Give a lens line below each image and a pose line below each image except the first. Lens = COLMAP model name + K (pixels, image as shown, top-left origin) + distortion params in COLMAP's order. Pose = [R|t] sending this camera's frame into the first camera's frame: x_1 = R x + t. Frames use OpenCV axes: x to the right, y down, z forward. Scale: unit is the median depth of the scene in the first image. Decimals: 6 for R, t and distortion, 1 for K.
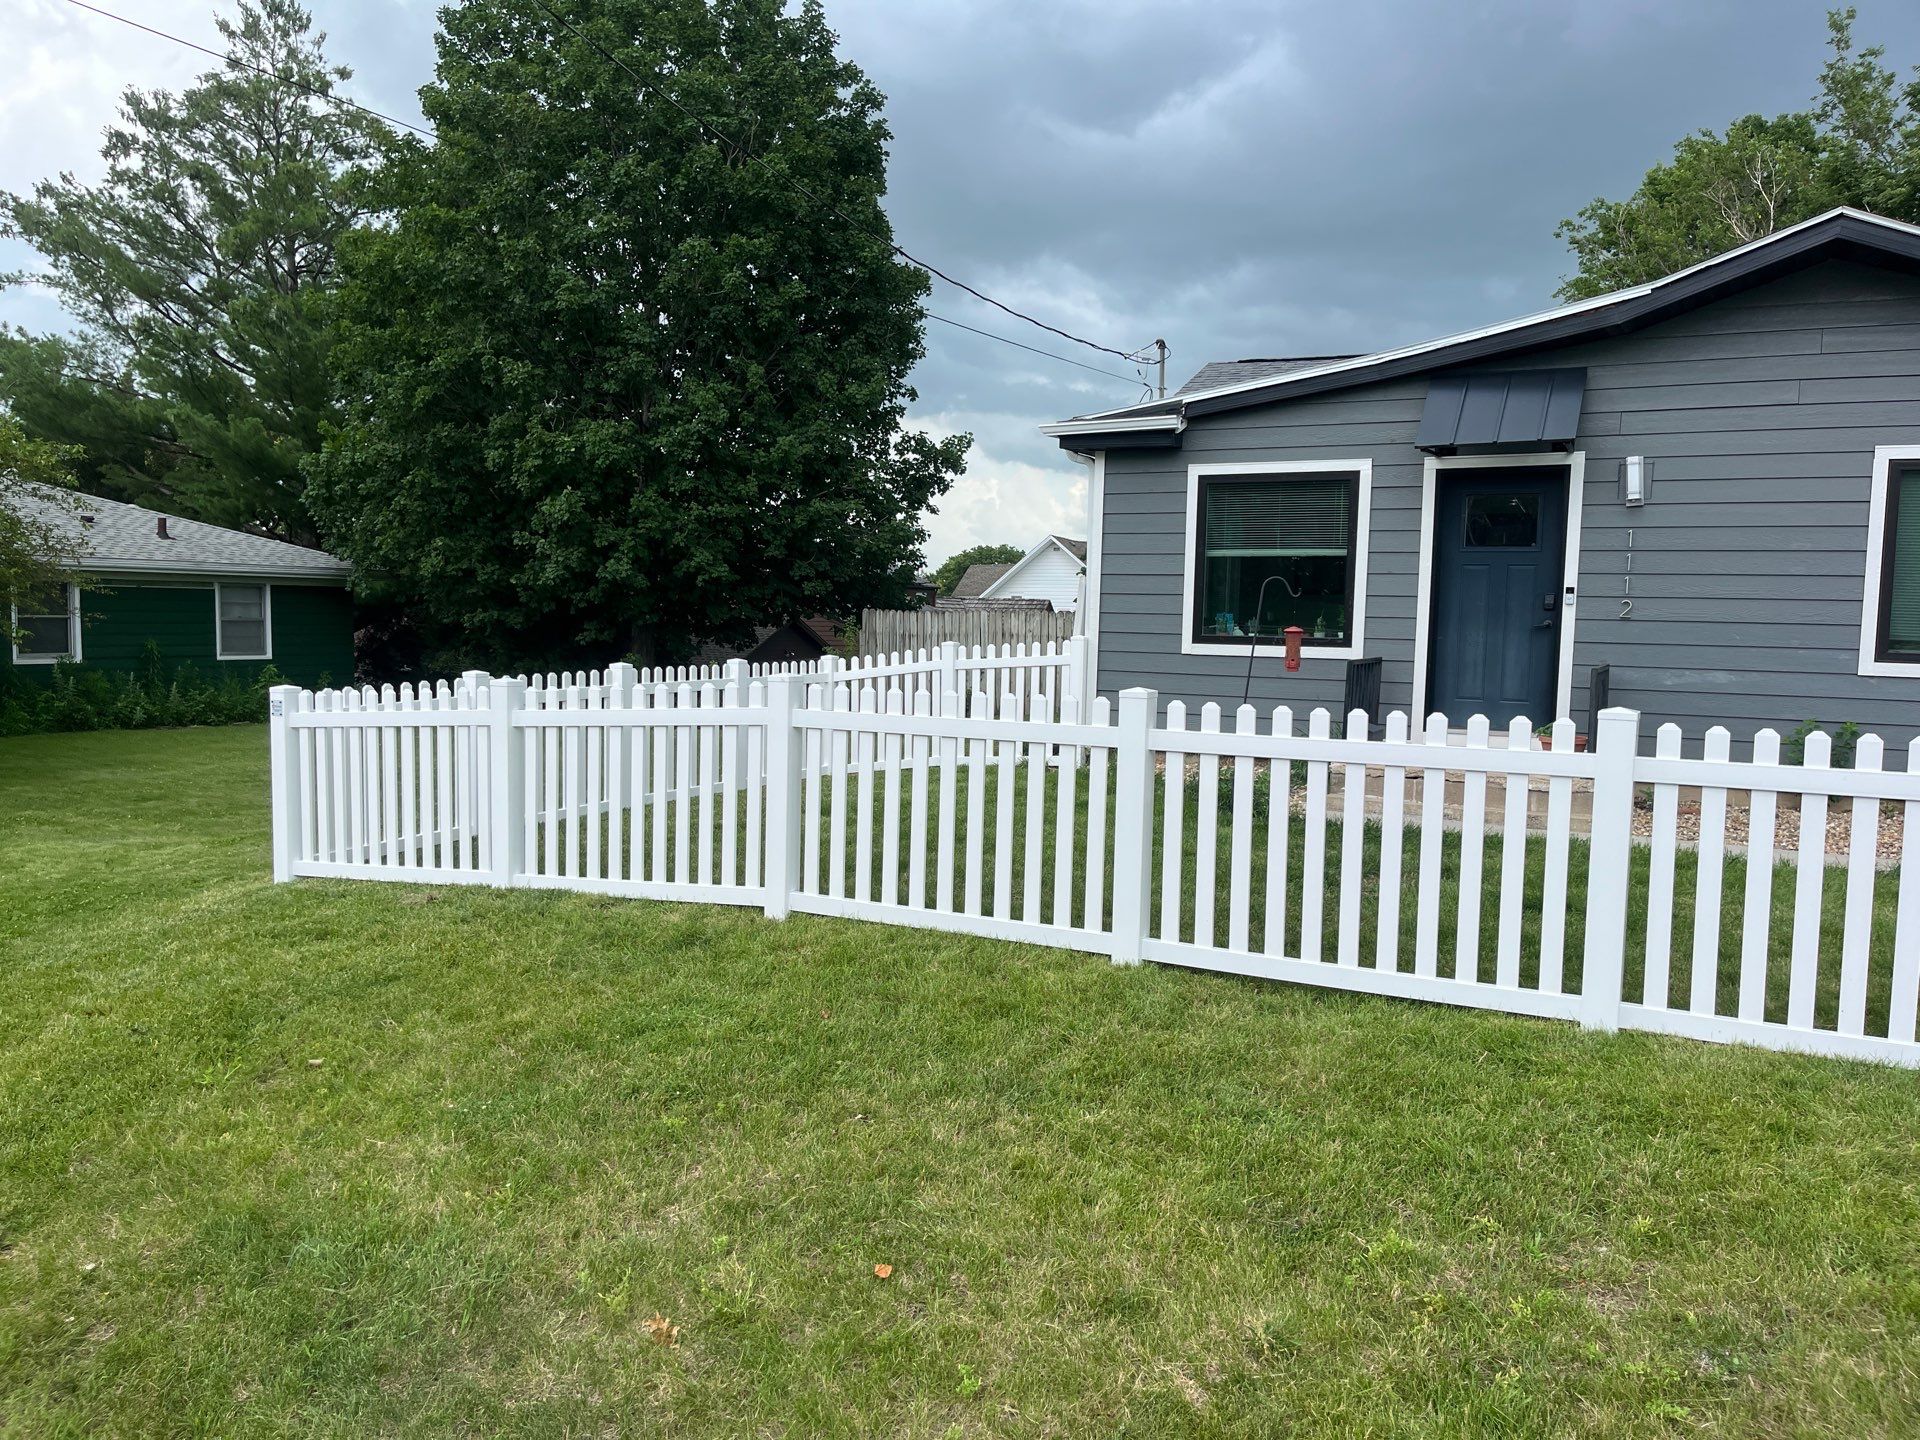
lens RADIAL K [[1465.9, 0, 960.0], [0, 1465.9, 720.0], [0, 0, 1]] dist [0.073350, -0.085197]
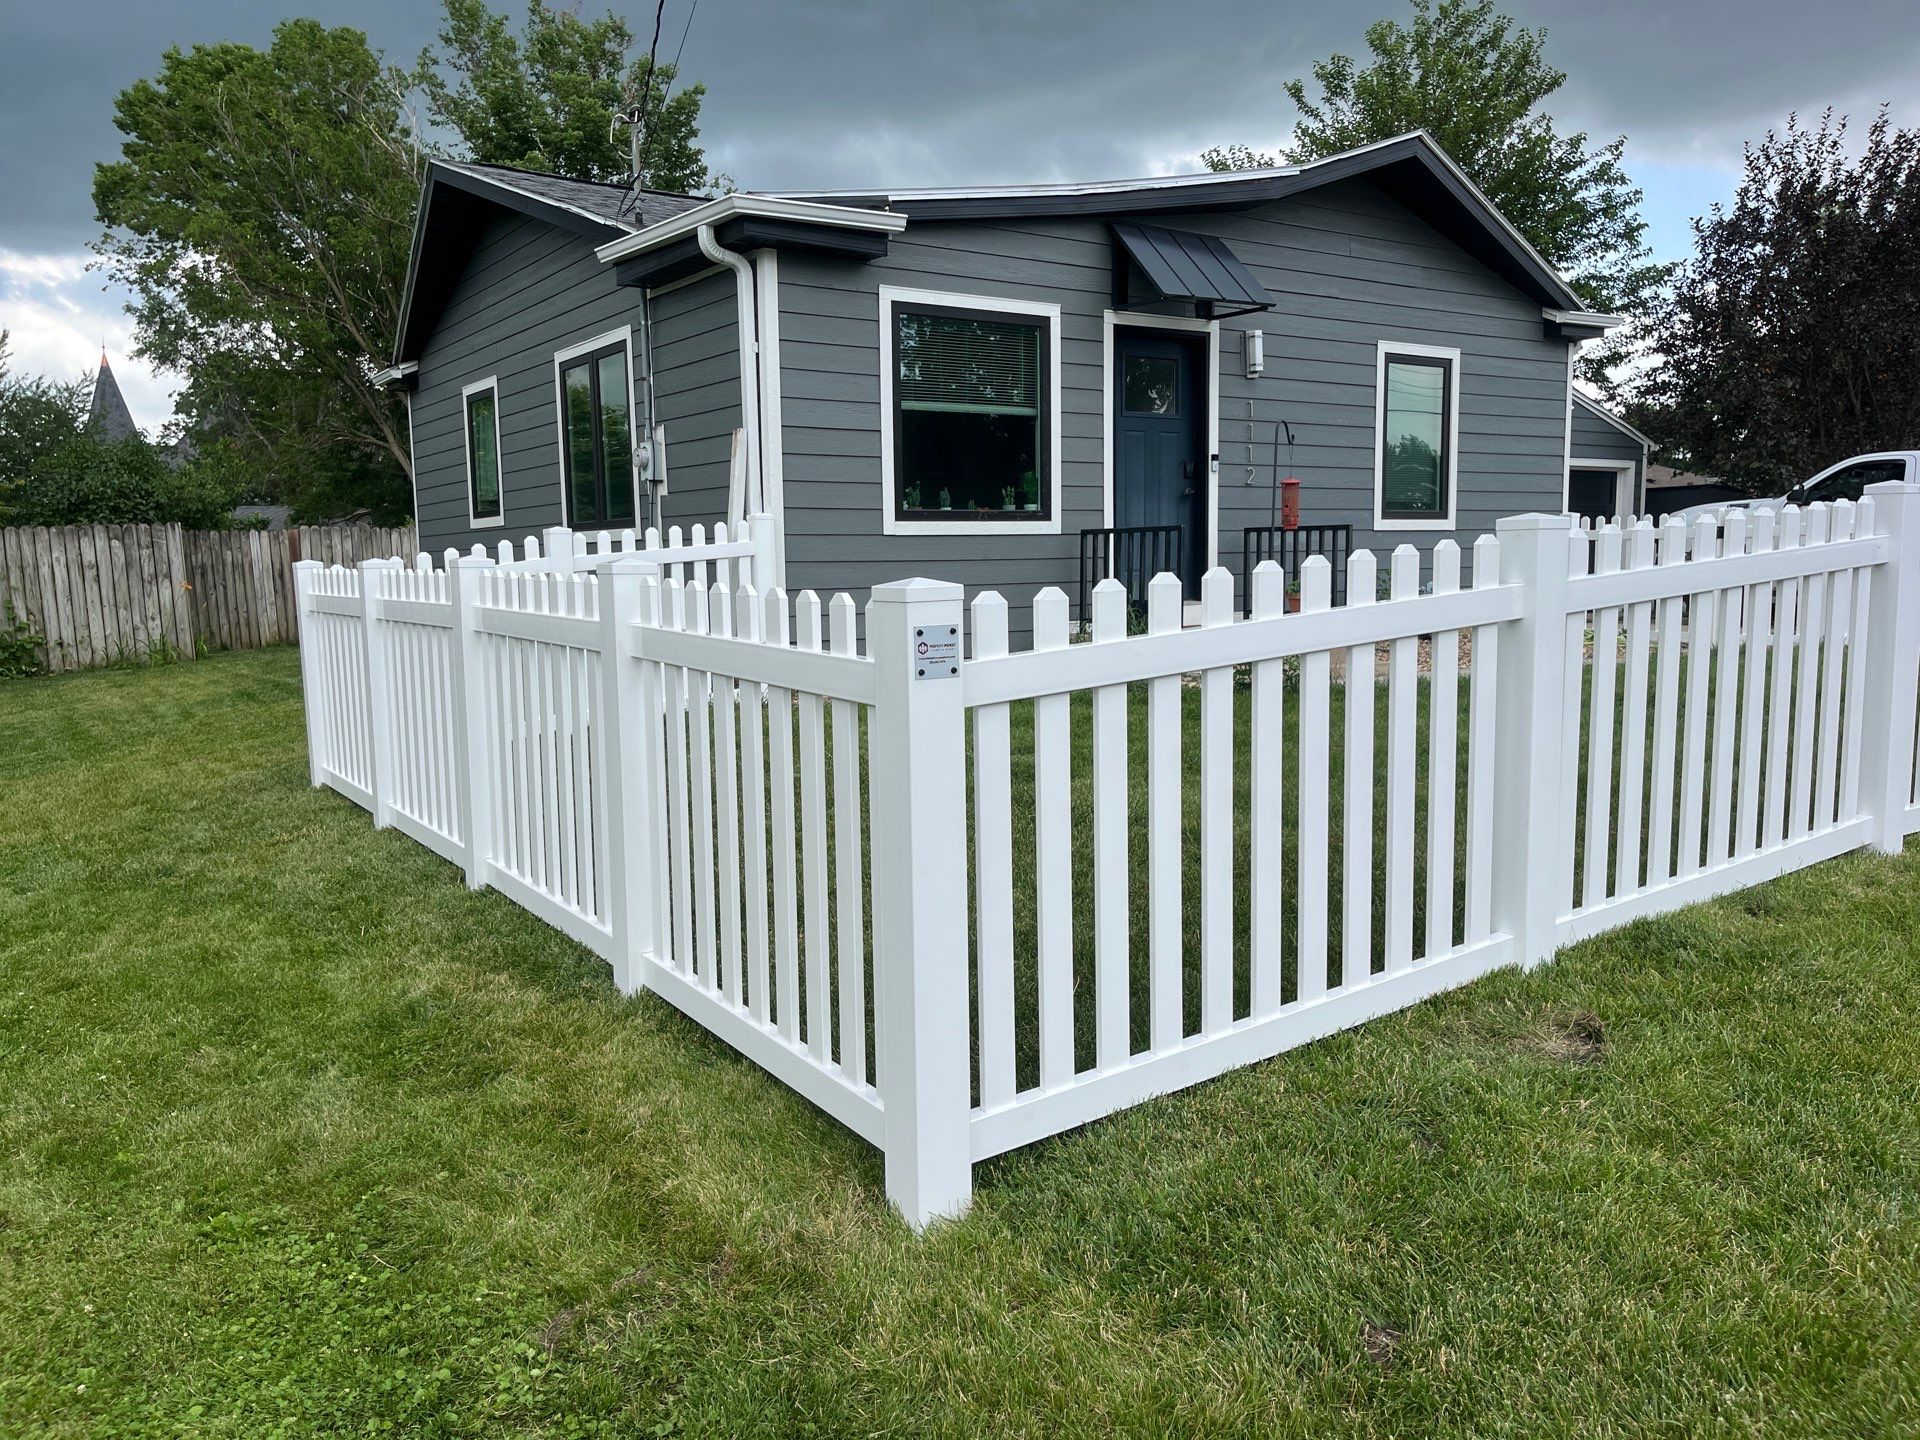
lens RADIAL K [[1465.9, 0, 960.0], [0, 1465.9, 720.0], [0, 0, 1]] dist [0.073350, -0.085197]
pose [[0.451457, -0.123712, 0.883675, -0.597877], [0.096087, 0.991324, 0.089693, -0.015945], [-0.887104, 0.044417, 0.459427, 0.700454]]
